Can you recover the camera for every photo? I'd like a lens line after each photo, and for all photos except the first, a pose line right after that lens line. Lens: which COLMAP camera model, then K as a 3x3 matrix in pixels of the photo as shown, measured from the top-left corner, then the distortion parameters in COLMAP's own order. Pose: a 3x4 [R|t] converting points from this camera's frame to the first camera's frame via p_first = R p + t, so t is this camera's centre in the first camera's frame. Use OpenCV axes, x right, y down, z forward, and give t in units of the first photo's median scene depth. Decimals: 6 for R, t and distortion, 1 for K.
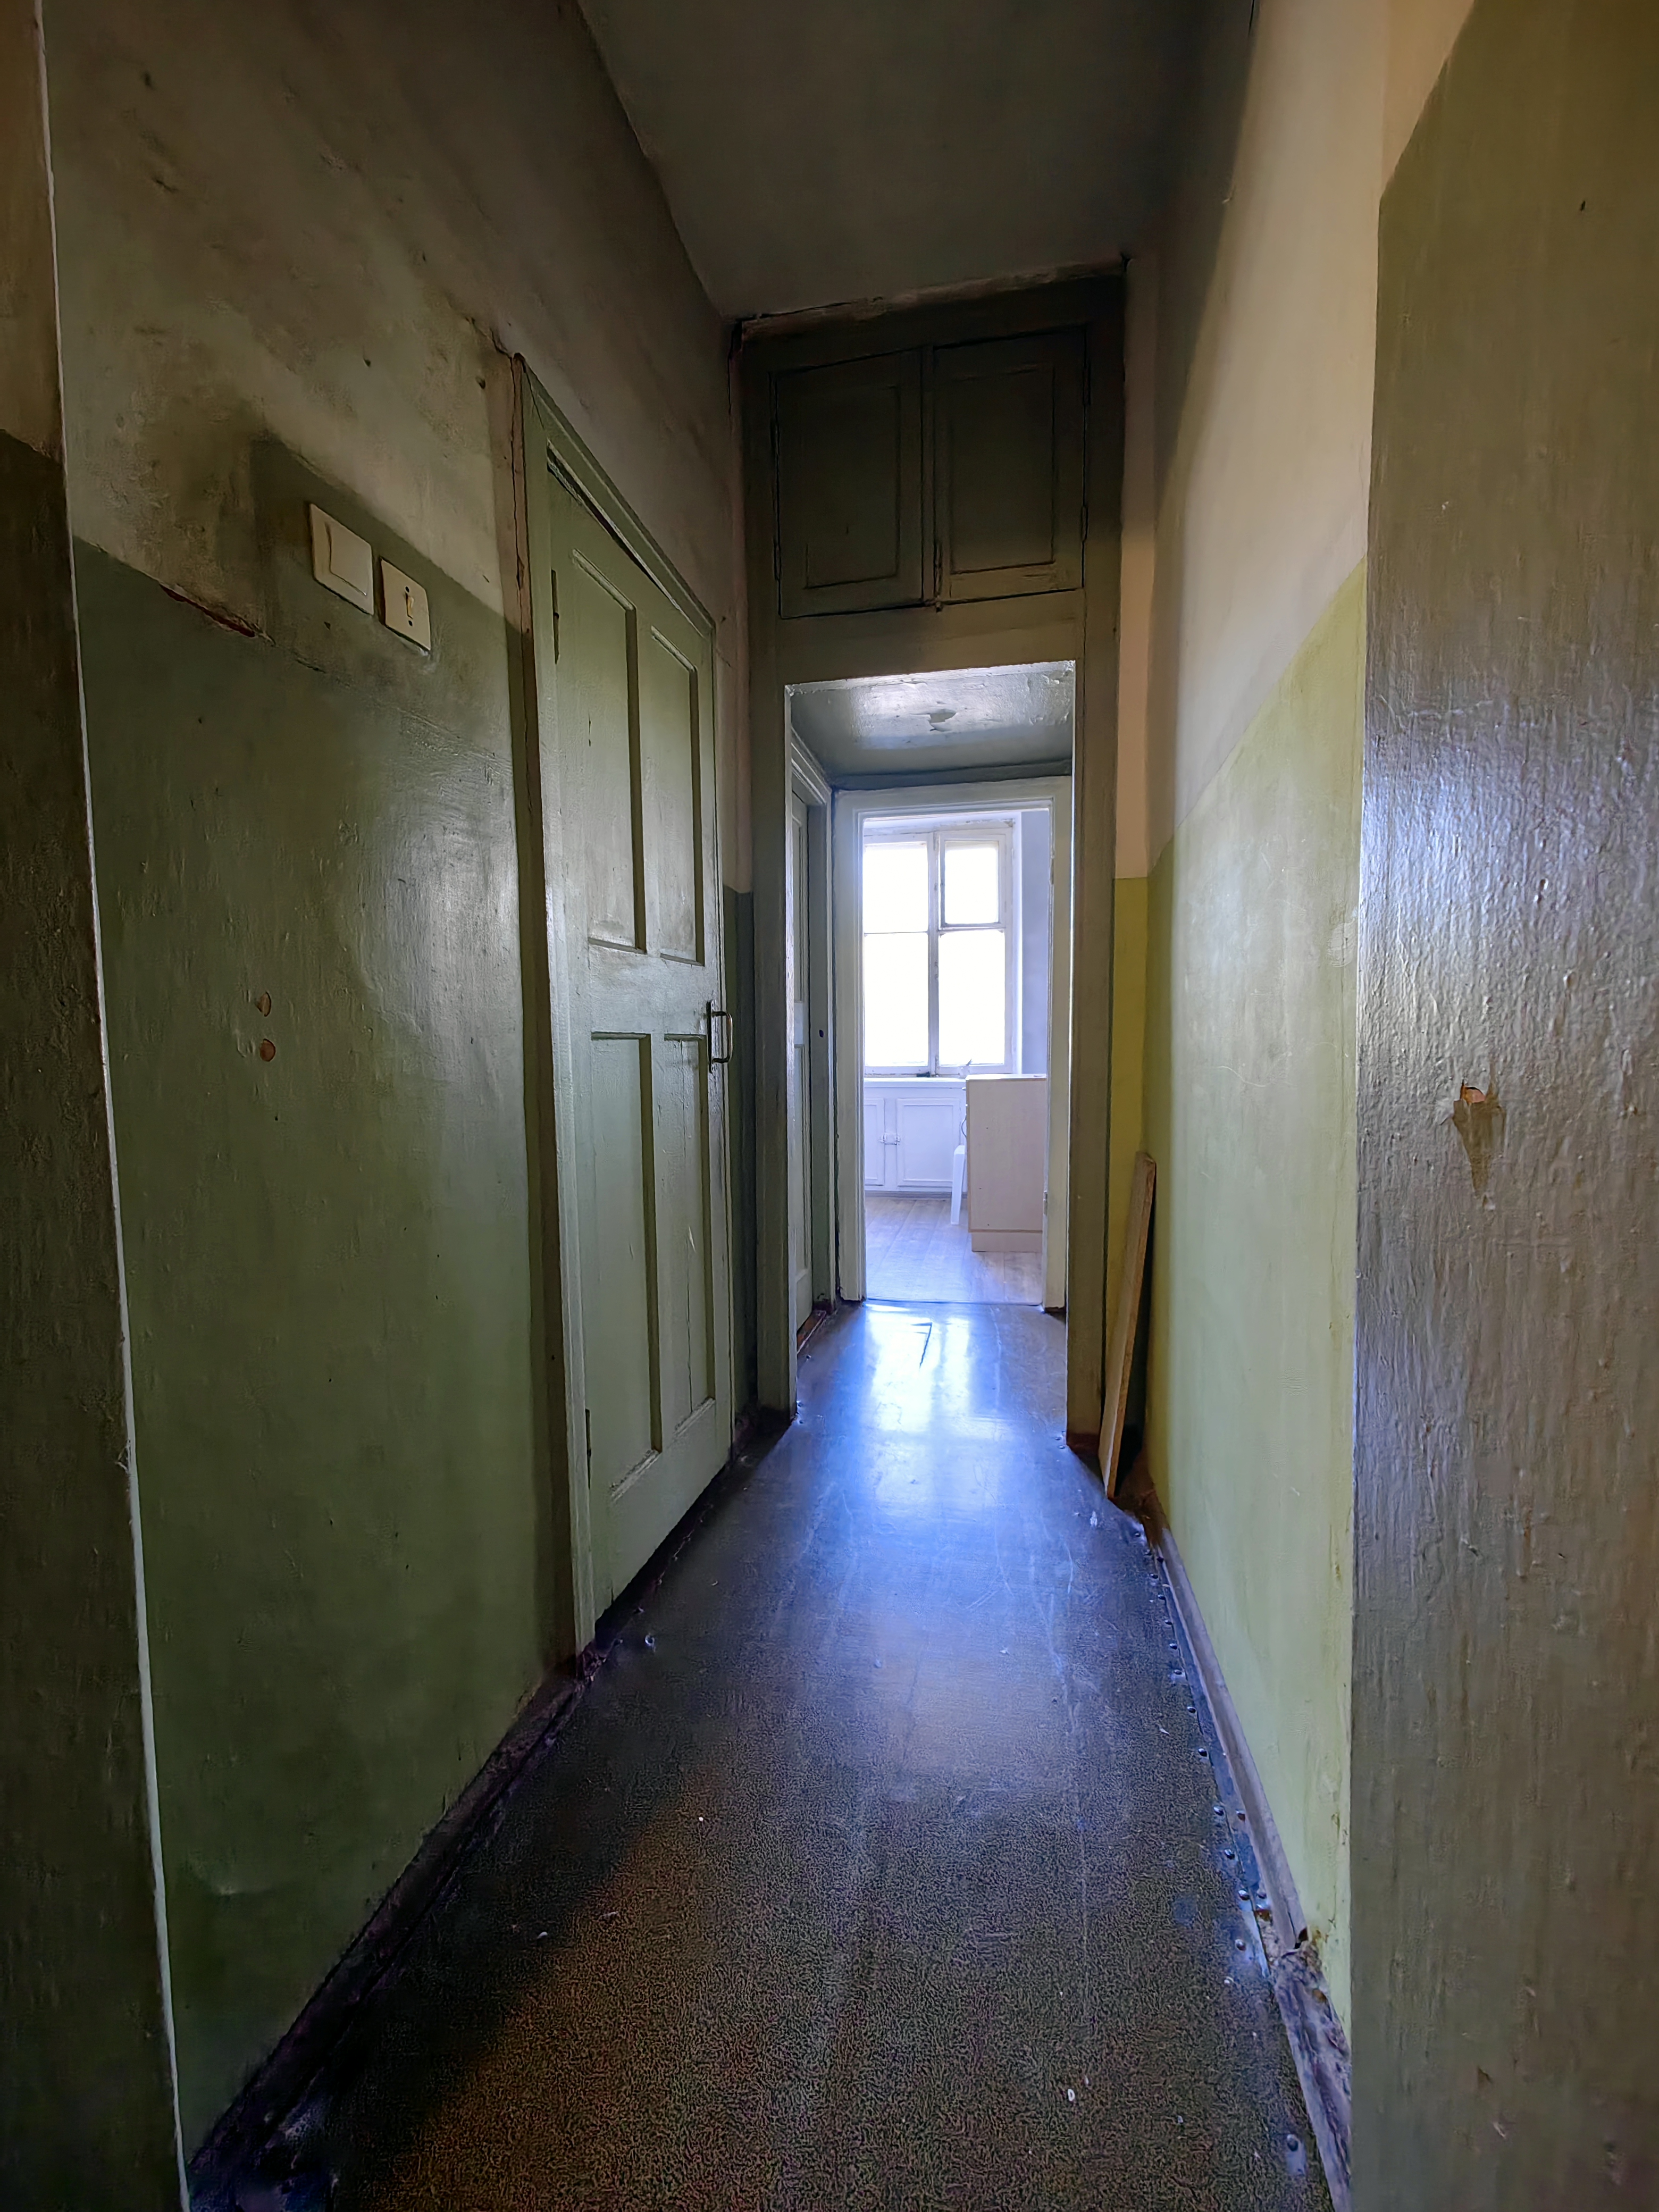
lens RADIAL K [[854.7, 0, 822.1], [0, 854.7, 1096.3], [0, 0, 1]] dist [0.008284, -0.002311]
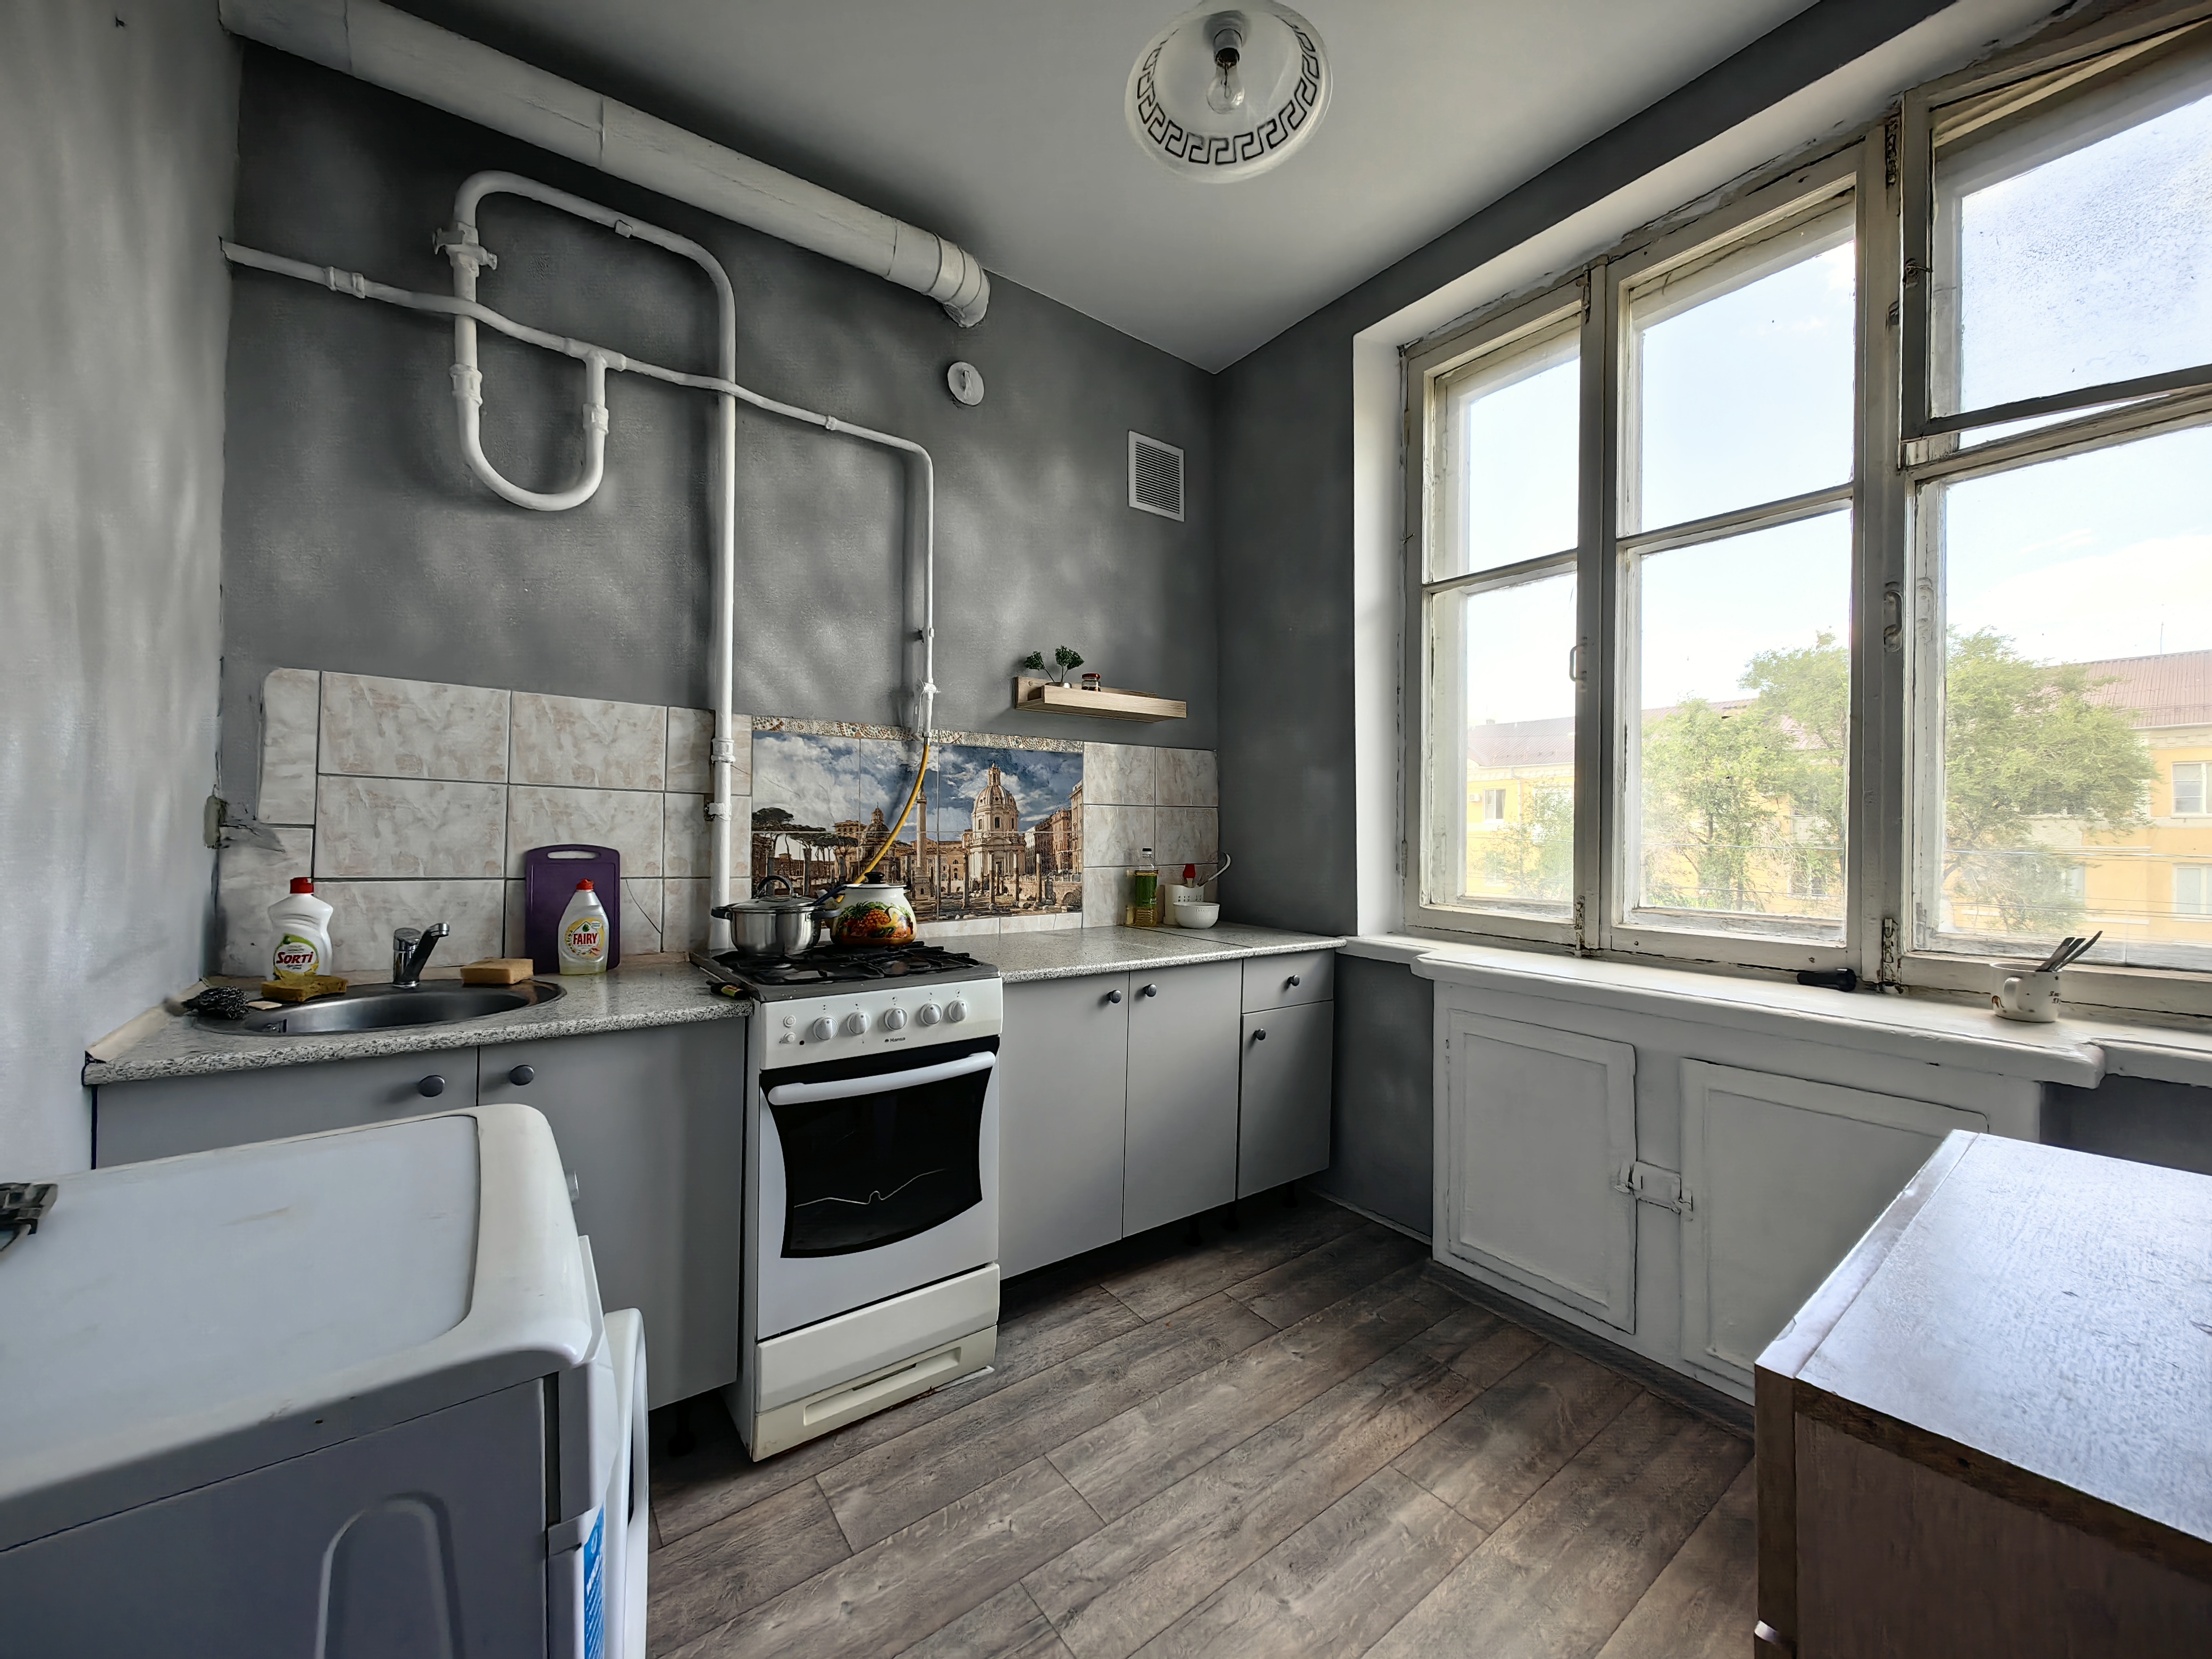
lens RADIAL K [[854.7, 0, 1110.4], [0, 854.7, 833.0], [0, 0, 1]] dist [0.008284, -0.002311]
pose [[0.742896, 0.016325, -0.669208, 0.132944], [-0.062557, 0.997021, -0.045124, -0.046486], [0.666477, 0.075386, 0.741704, 0.629295]]
